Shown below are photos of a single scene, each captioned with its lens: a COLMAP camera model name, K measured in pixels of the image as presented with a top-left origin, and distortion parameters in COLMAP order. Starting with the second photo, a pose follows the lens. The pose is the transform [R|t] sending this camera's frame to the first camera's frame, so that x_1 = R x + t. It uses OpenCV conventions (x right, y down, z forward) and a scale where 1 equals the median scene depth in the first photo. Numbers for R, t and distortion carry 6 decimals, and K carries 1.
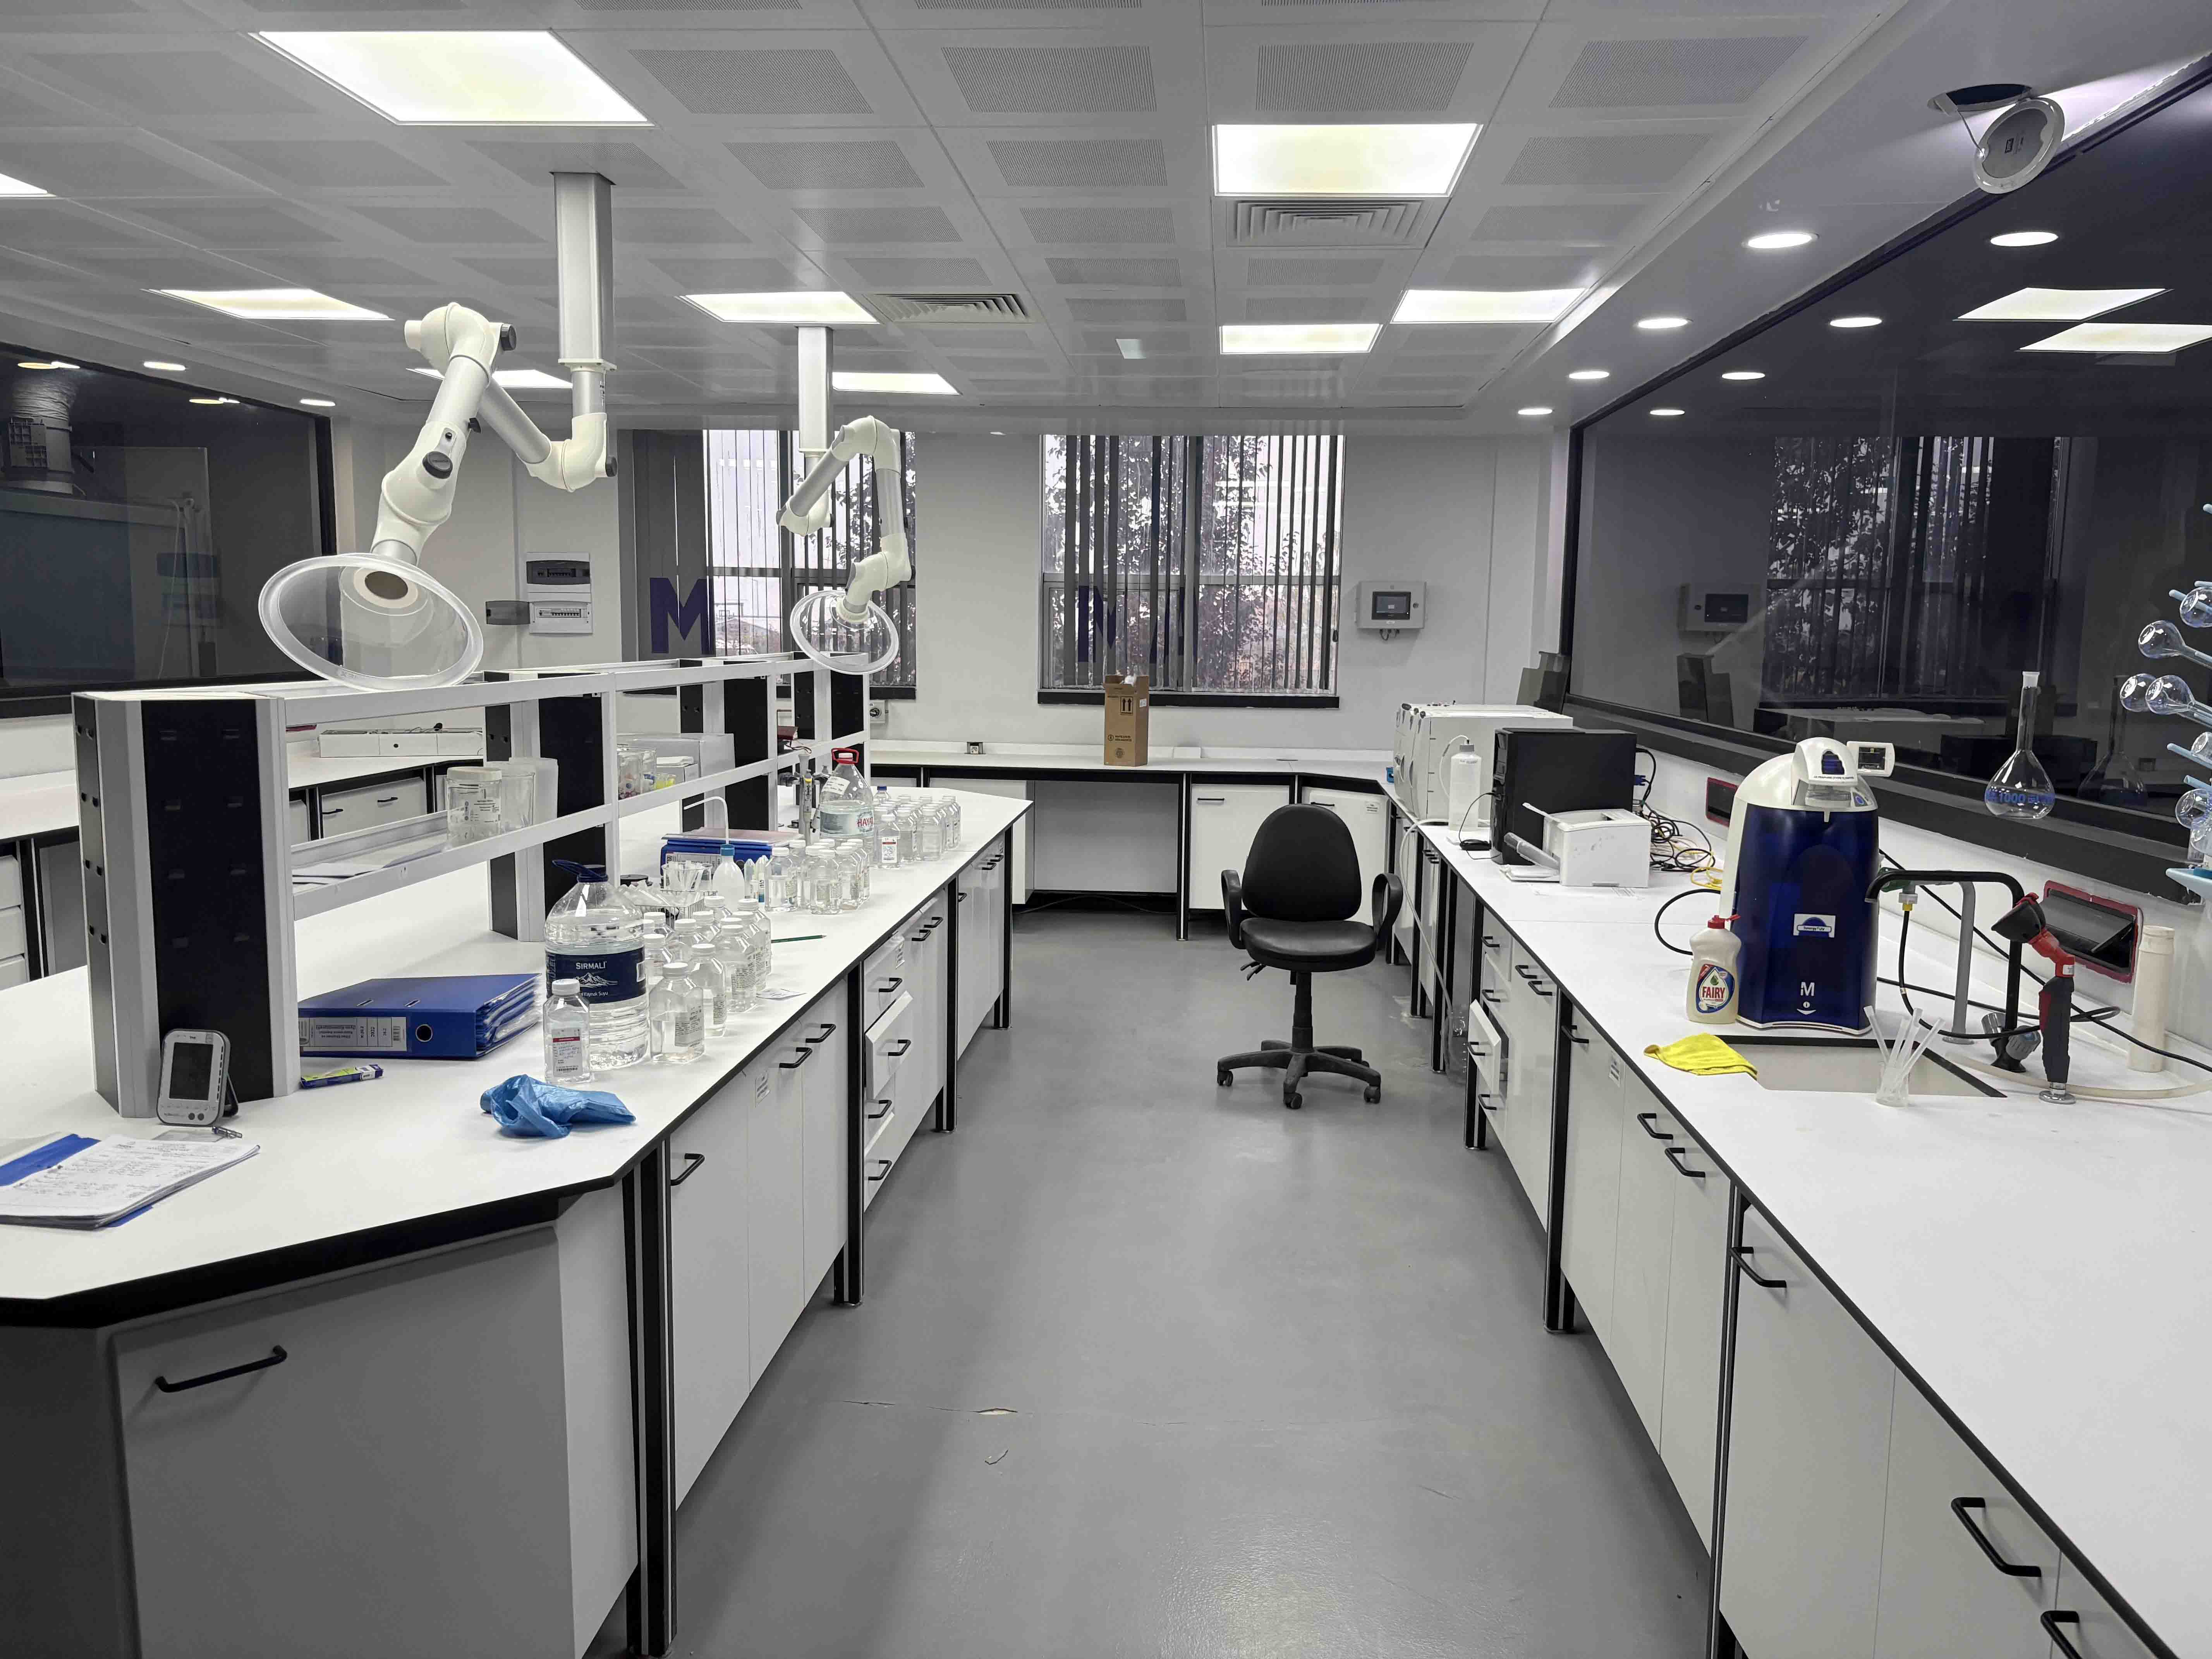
lens RADIAL K [[1660.1, 0, 1104.0], [0, 1660.1, 840.2], [0, 0, 1]] dist [0.036563, -0.031239]
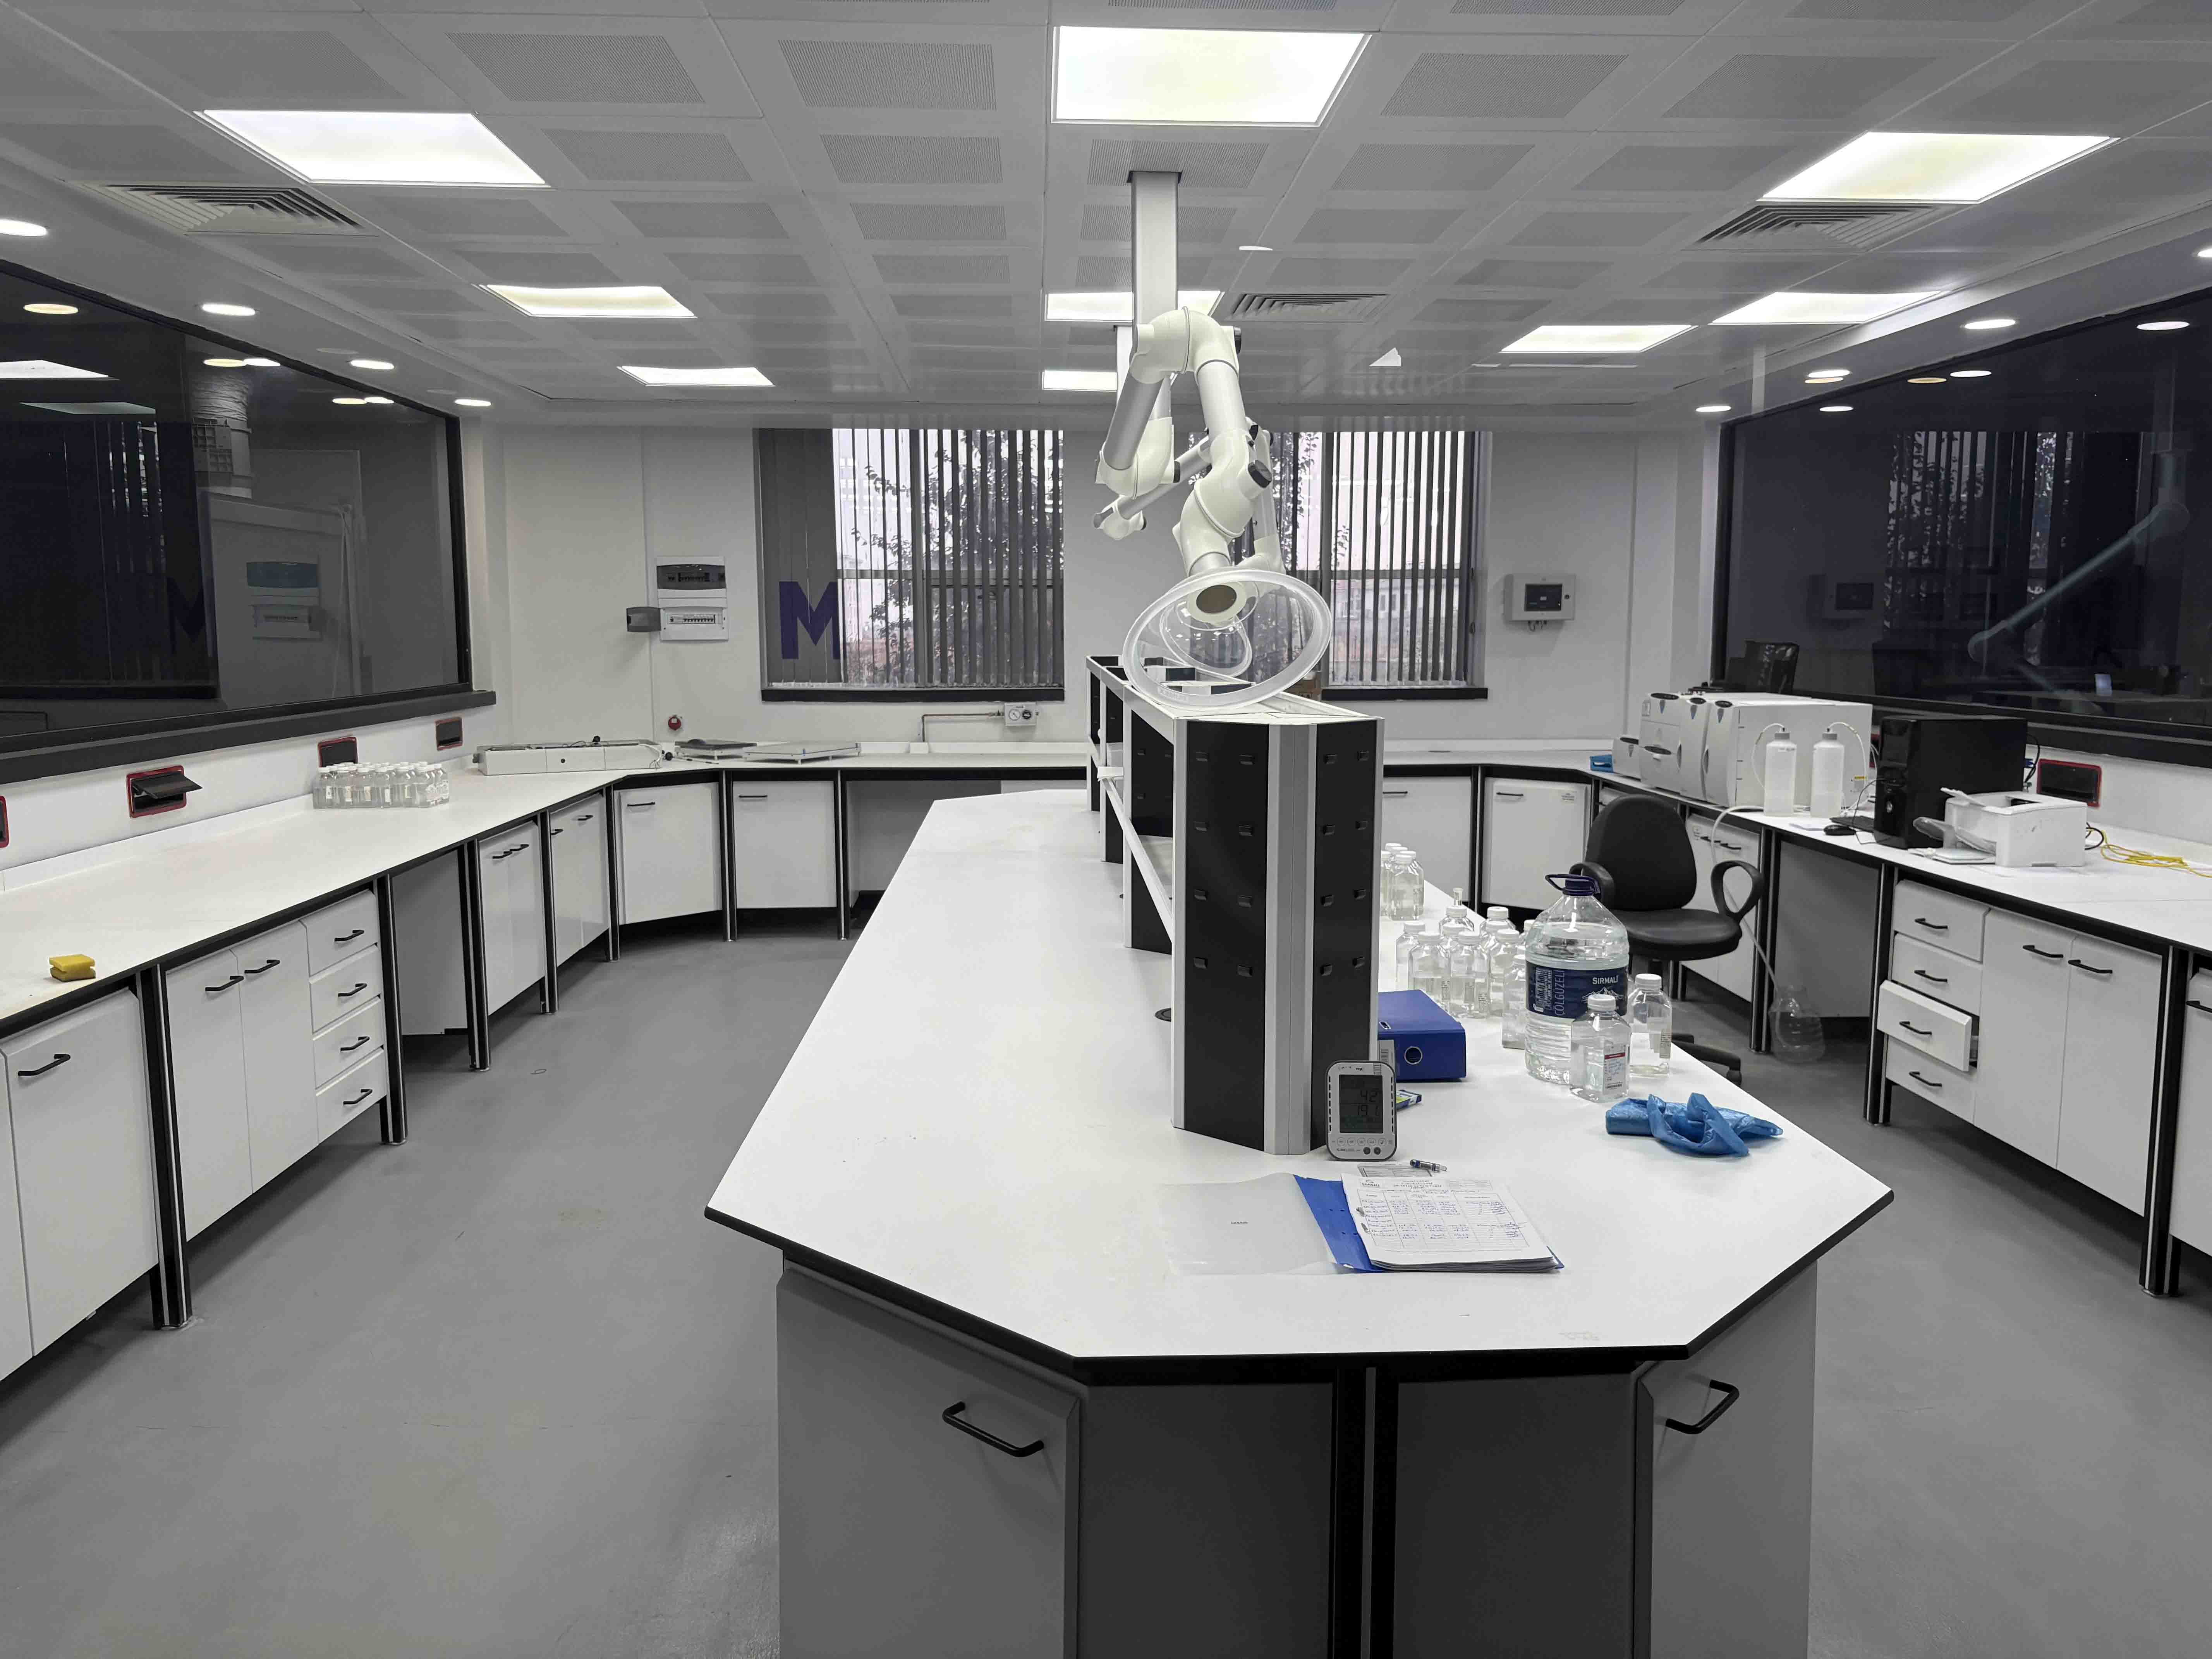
lens RADIAL K [[1660.1, 0, 1109.7], [0, 1660.1, 821.8], [0, 0, 1]] dist [0.036563, -0.031239]
pose [[0.992318, -0.030731, 0.119835, -0.220609], [0.031585, 0.999487, -0.005234, -0.006803], [-0.119613, 0.008979, 0.992780, 0.017235]]
